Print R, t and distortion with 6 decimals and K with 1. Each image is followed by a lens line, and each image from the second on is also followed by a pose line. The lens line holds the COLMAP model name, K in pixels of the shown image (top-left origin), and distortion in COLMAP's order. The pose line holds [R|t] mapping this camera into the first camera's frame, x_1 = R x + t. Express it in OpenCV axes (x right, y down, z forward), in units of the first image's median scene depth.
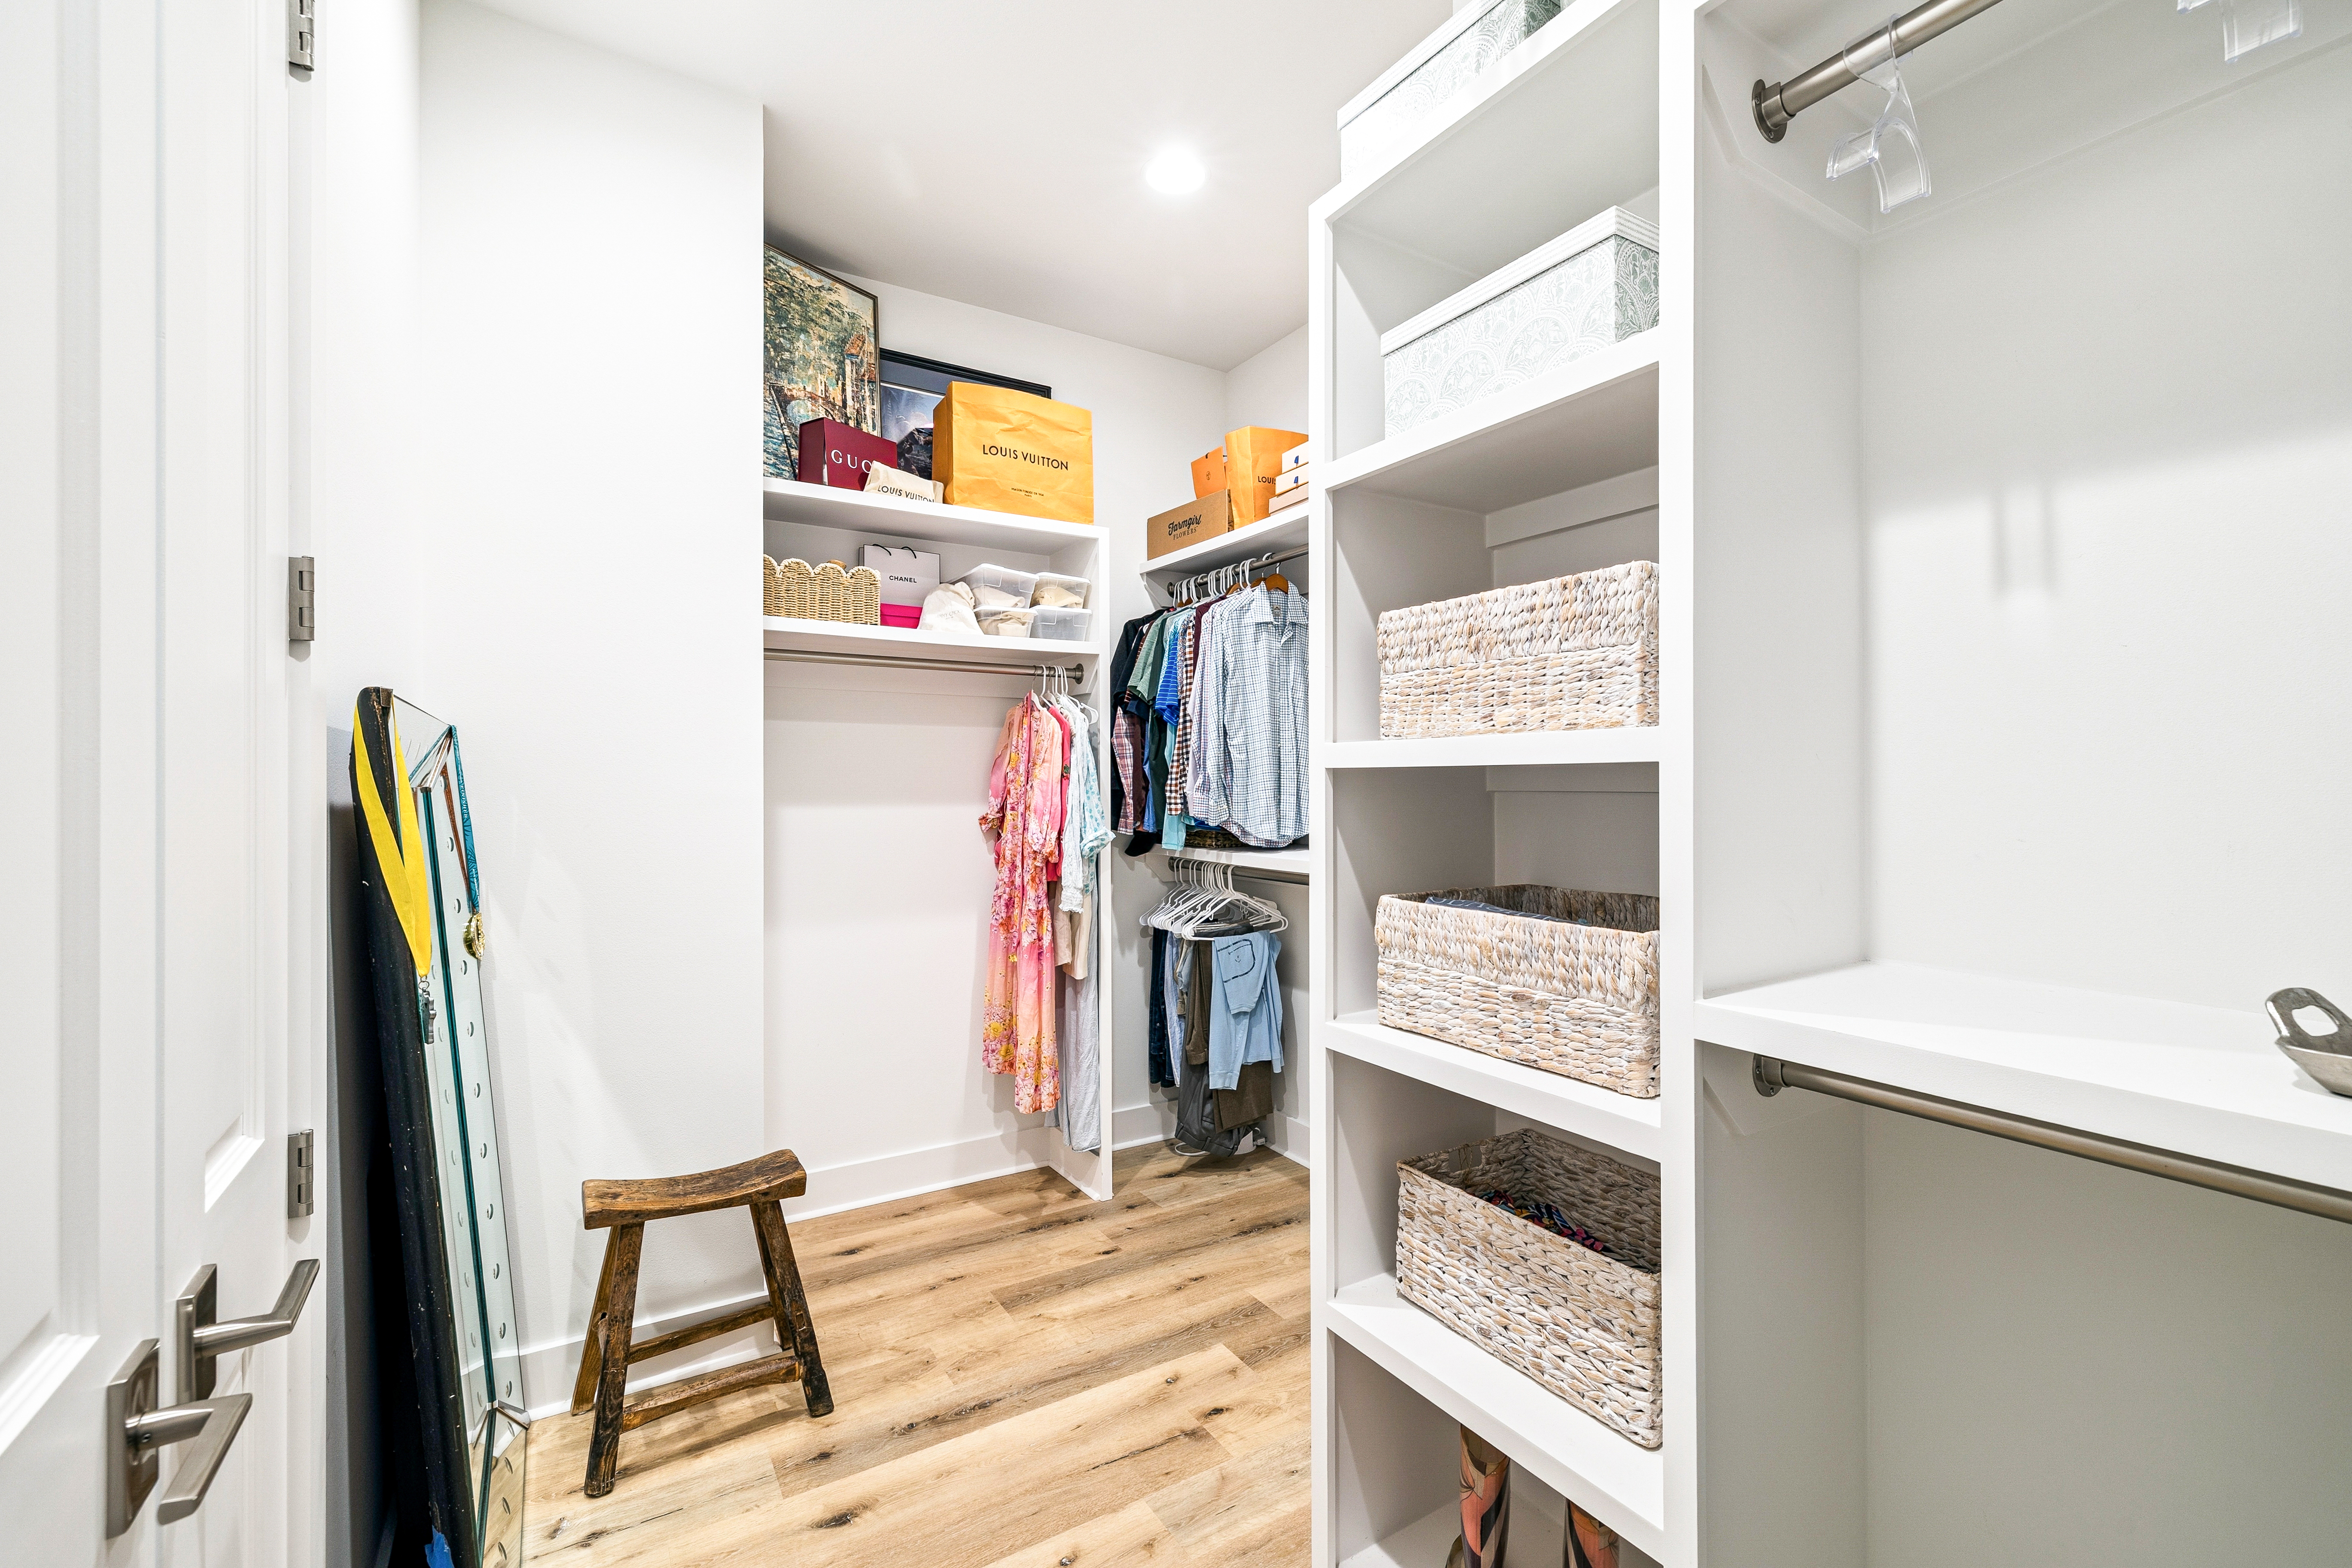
lens RADIAL K [[995.7, 0, 1170.1], [0, 995.7, 789.4], [0, 0, 1]] dist [0.003941, -0.001339]
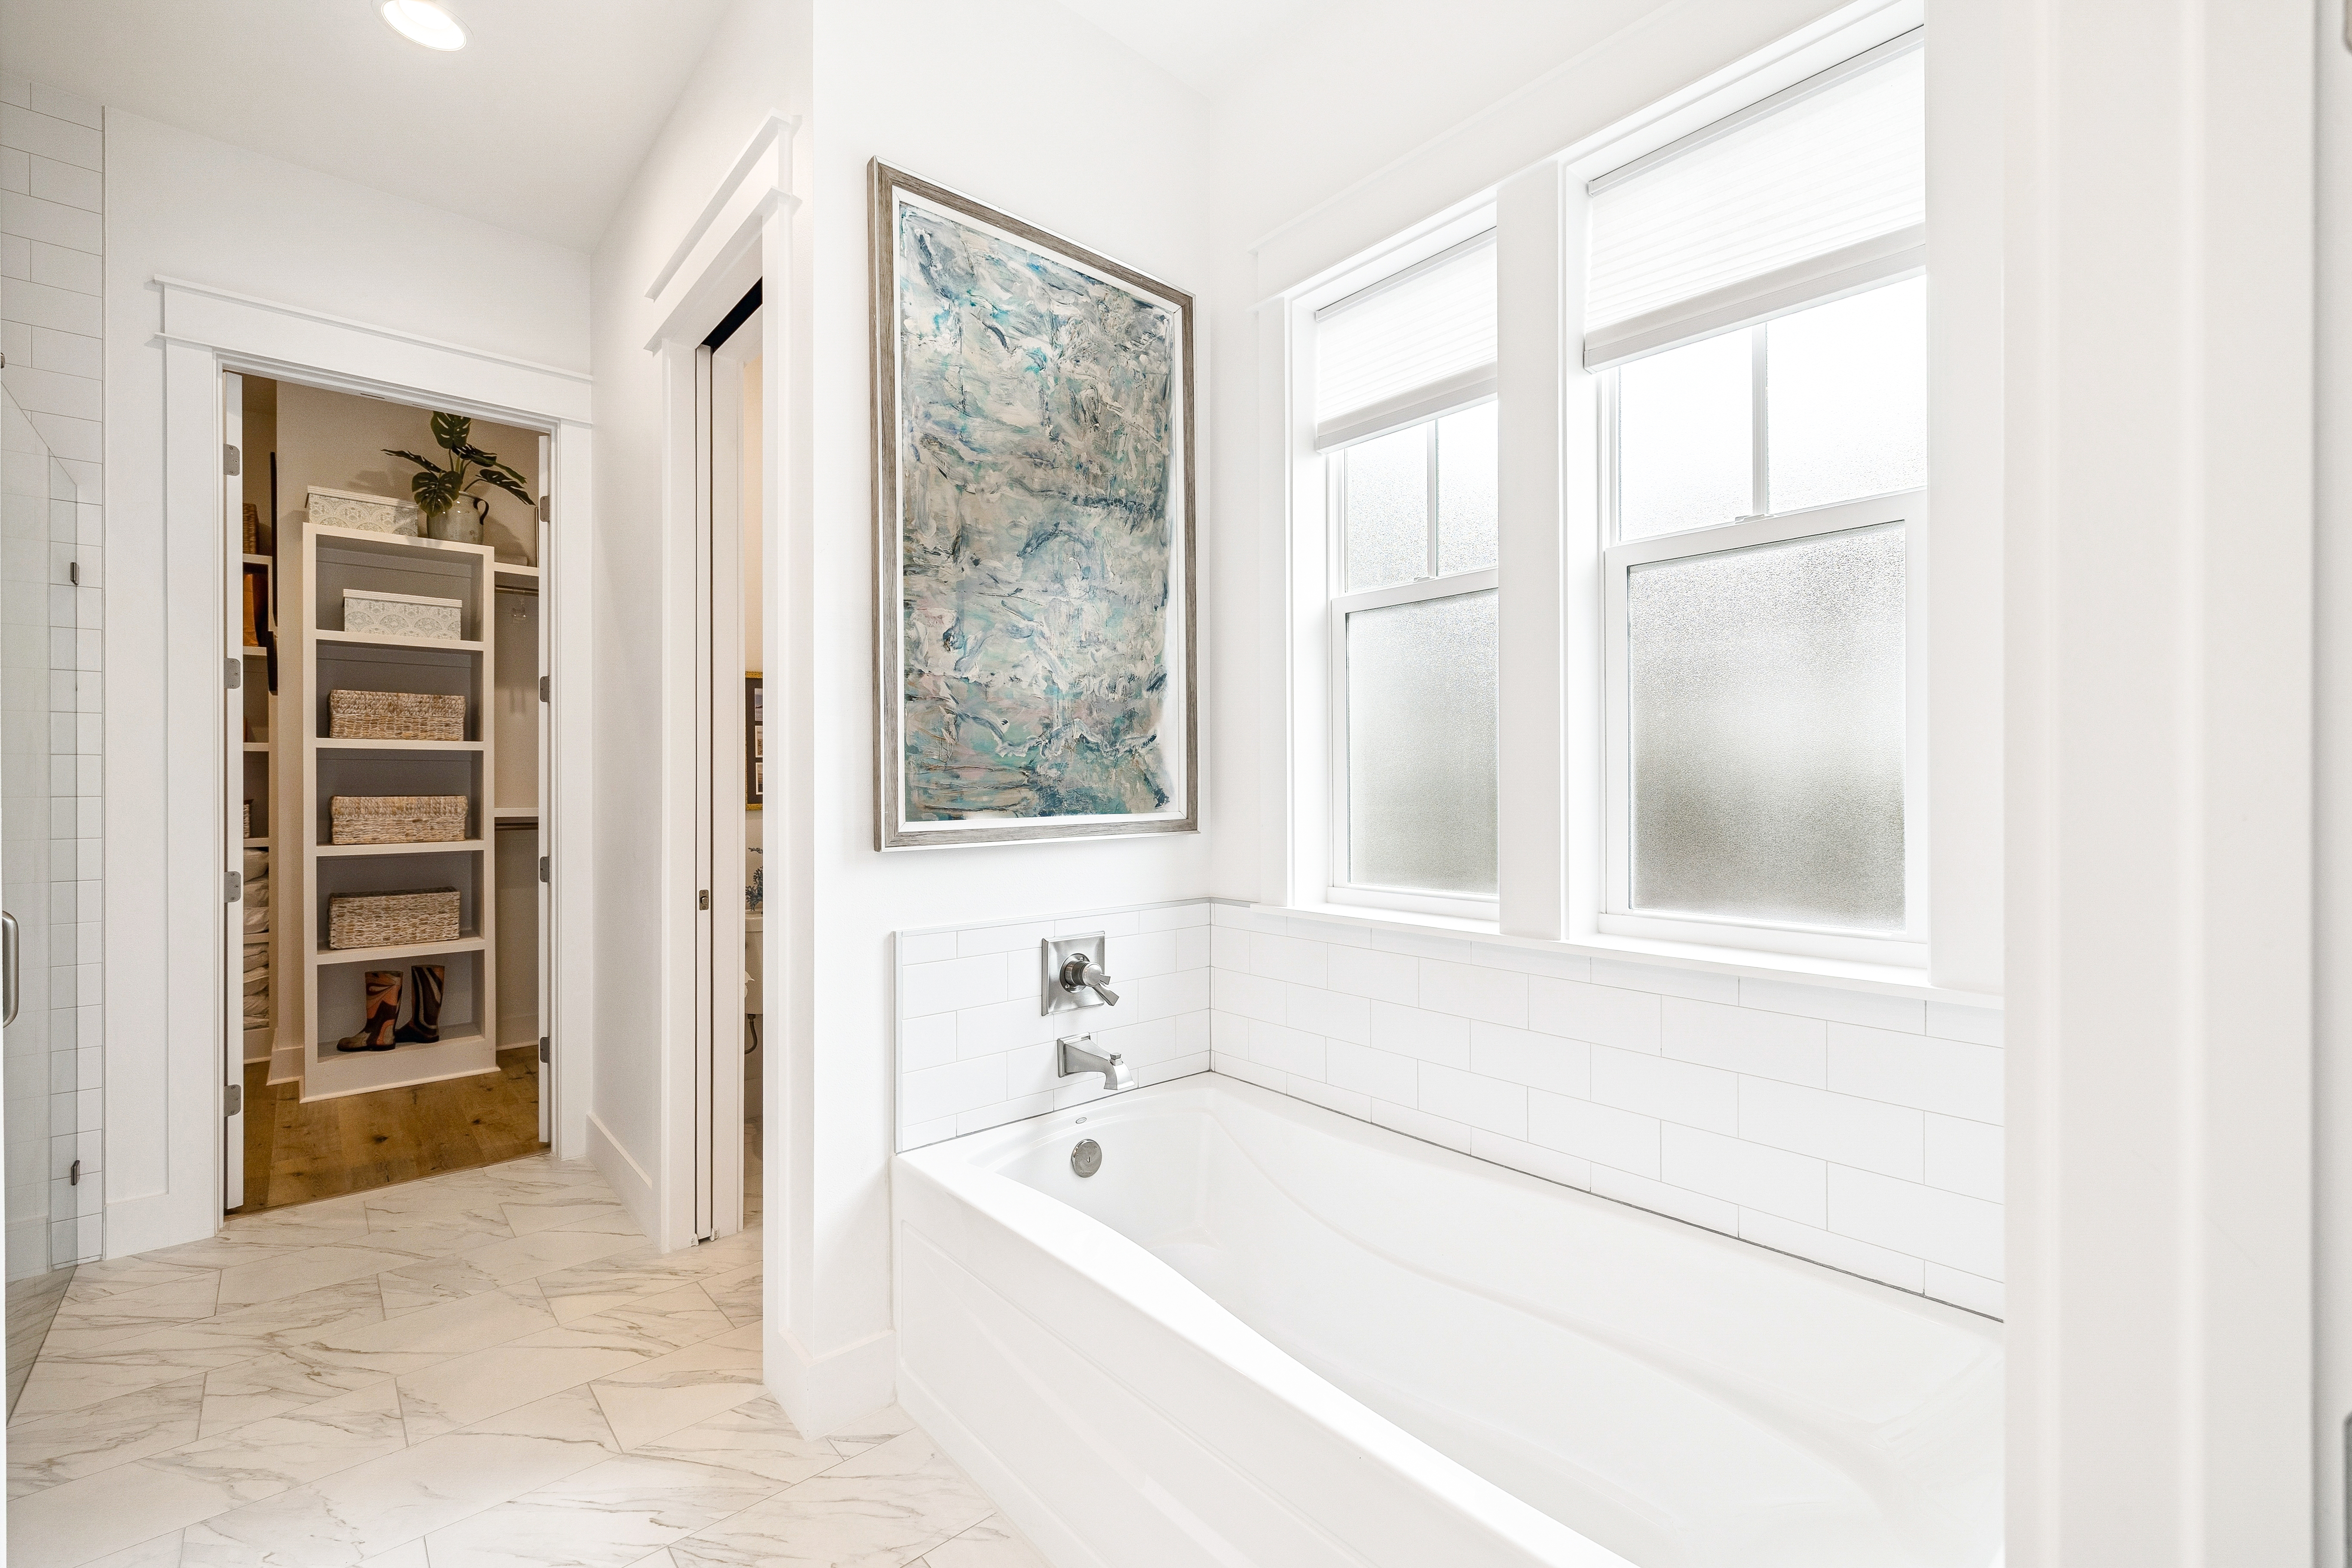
lens RADIAL K [[995.7, 0, 1161.5], [0, 995.7, 782.0], [0, 0, 1]] dist [0.003941, -0.001339]
pose [[-0.156672, 0.002002, 0.987649, -3.257825], [0.006394, 0.999979, -0.001013, 0.101178], [-0.987630, 0.006156, -0.156681, -0.898251]]
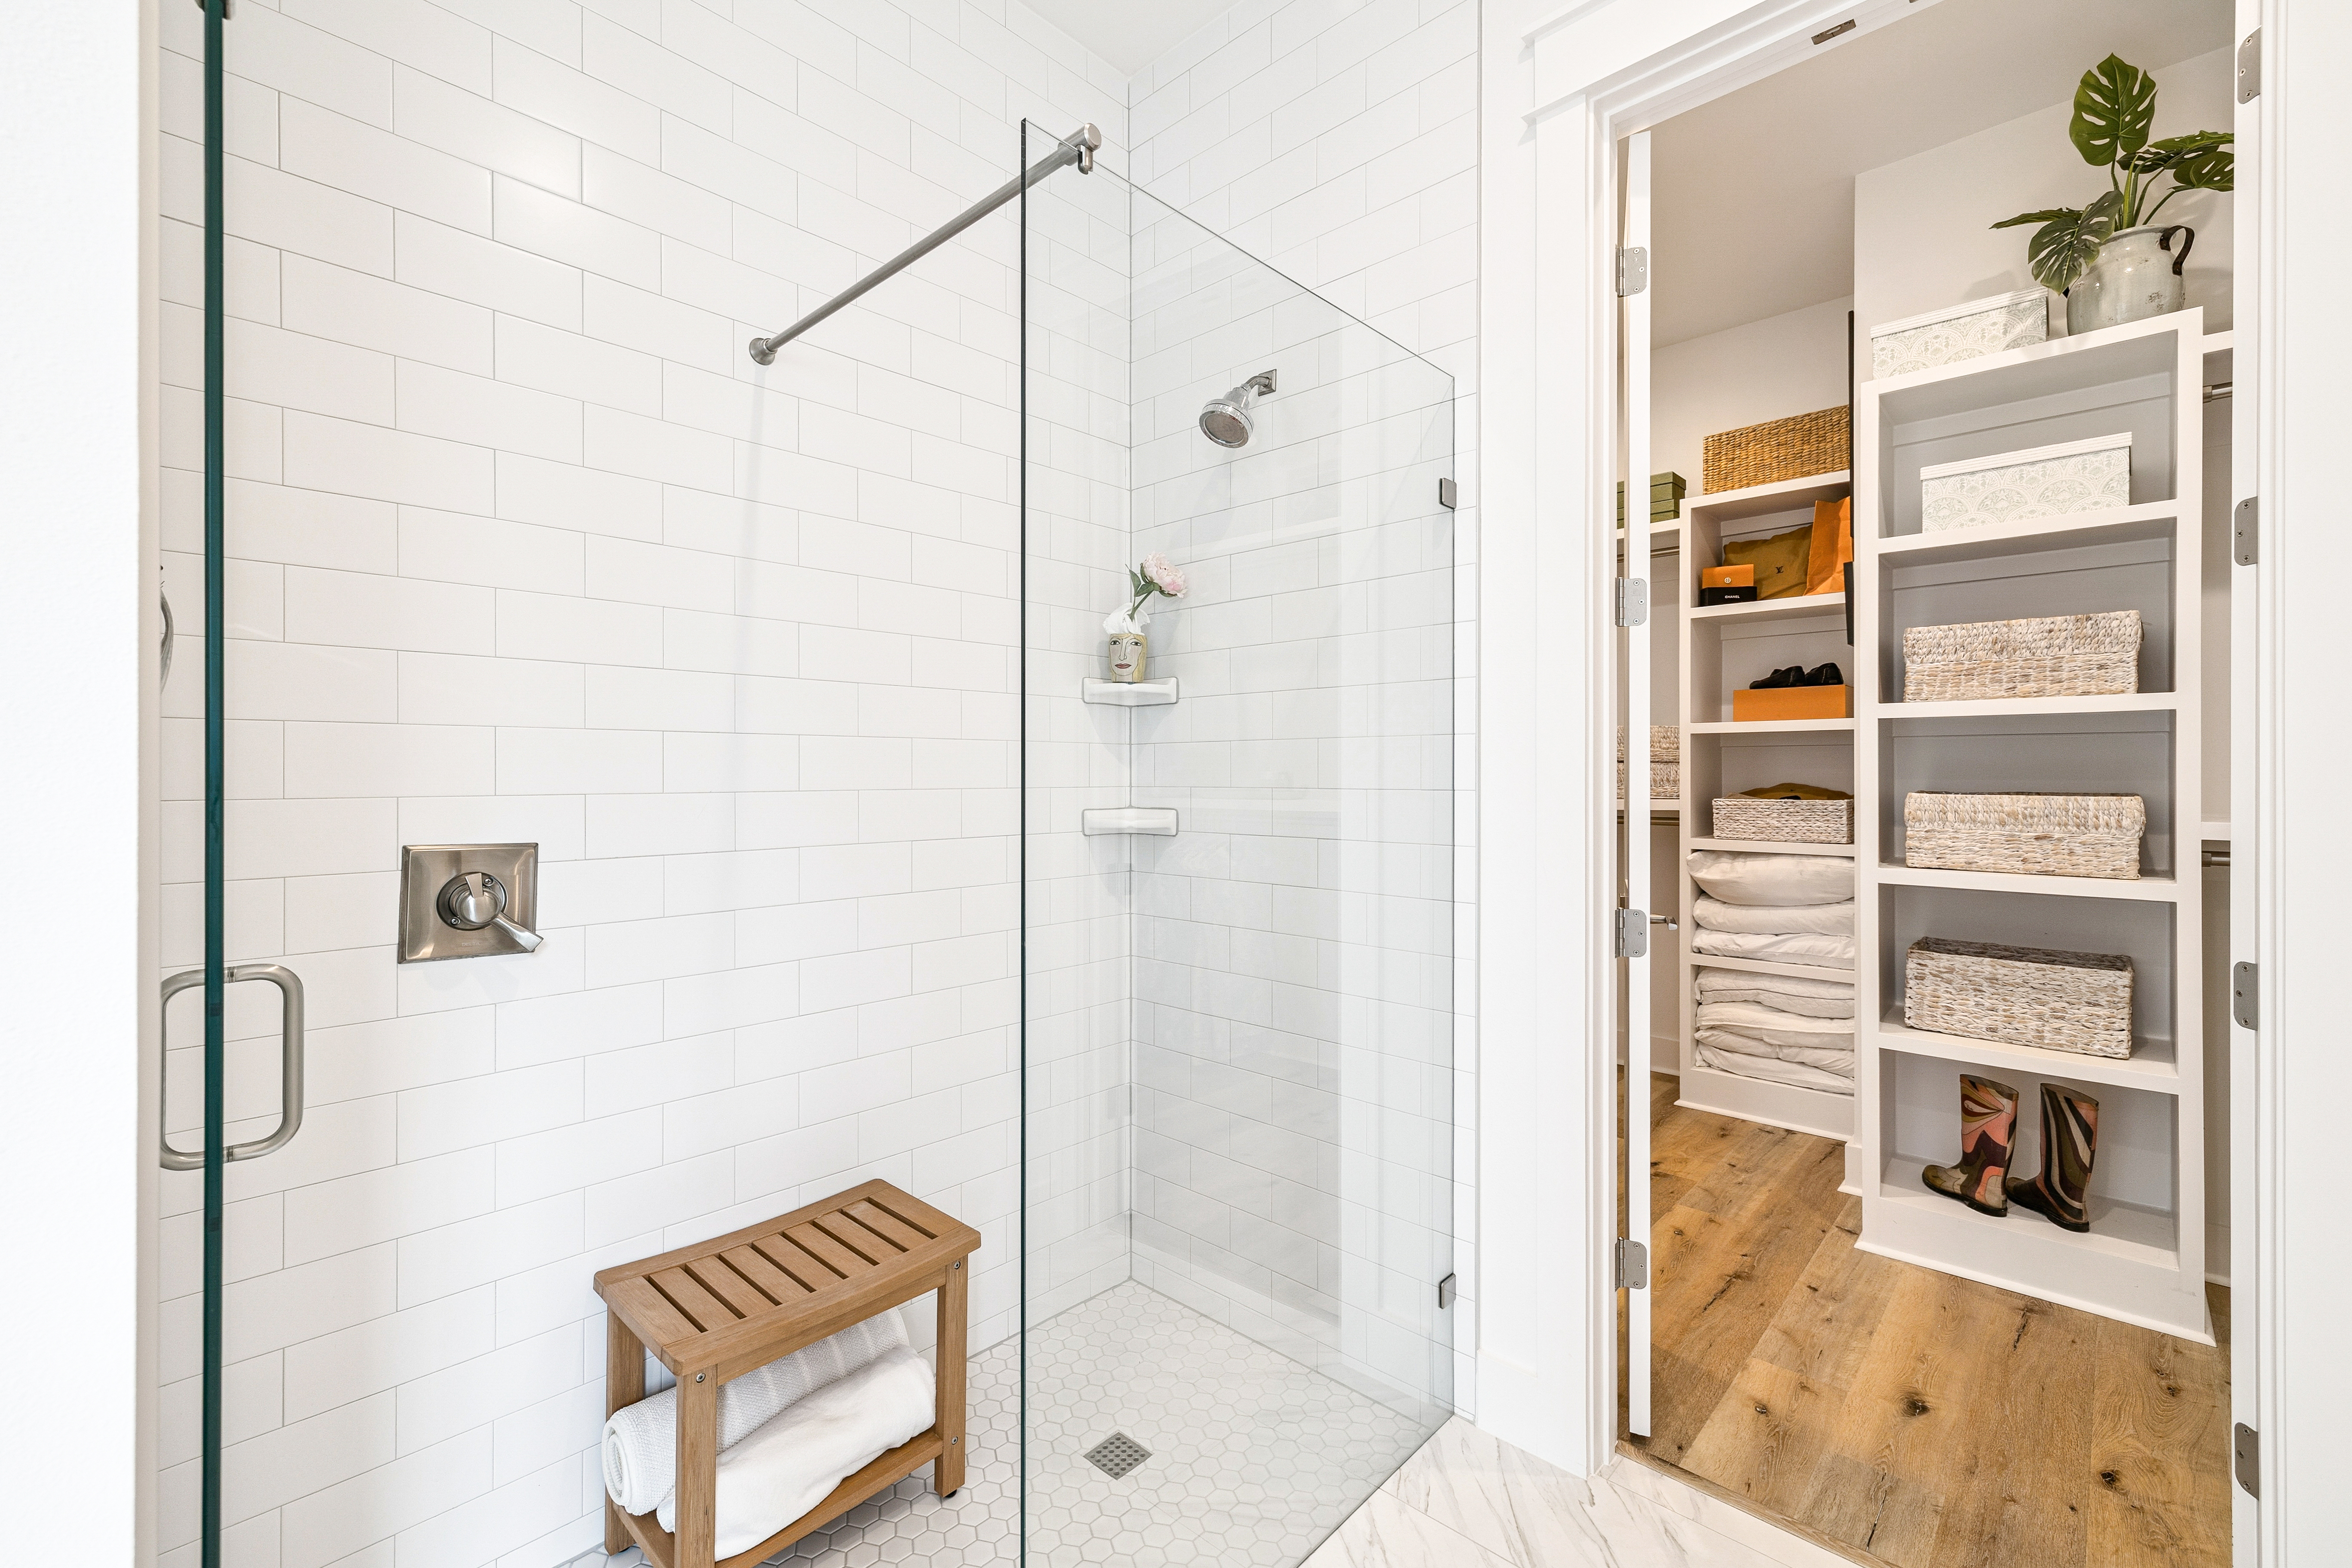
lens RADIAL K [[995.7, 0, 1169.2], [0, 995.7, 774.2], [0, 0, 1]] dist [0.003941, -0.001339]
pose [[0.967616, -0.000236, 0.252426, -1.716927], [0.000902, 0.999996, -0.002523, 0.092644], [-0.252425, 0.002669, 0.967613, -0.405347]]
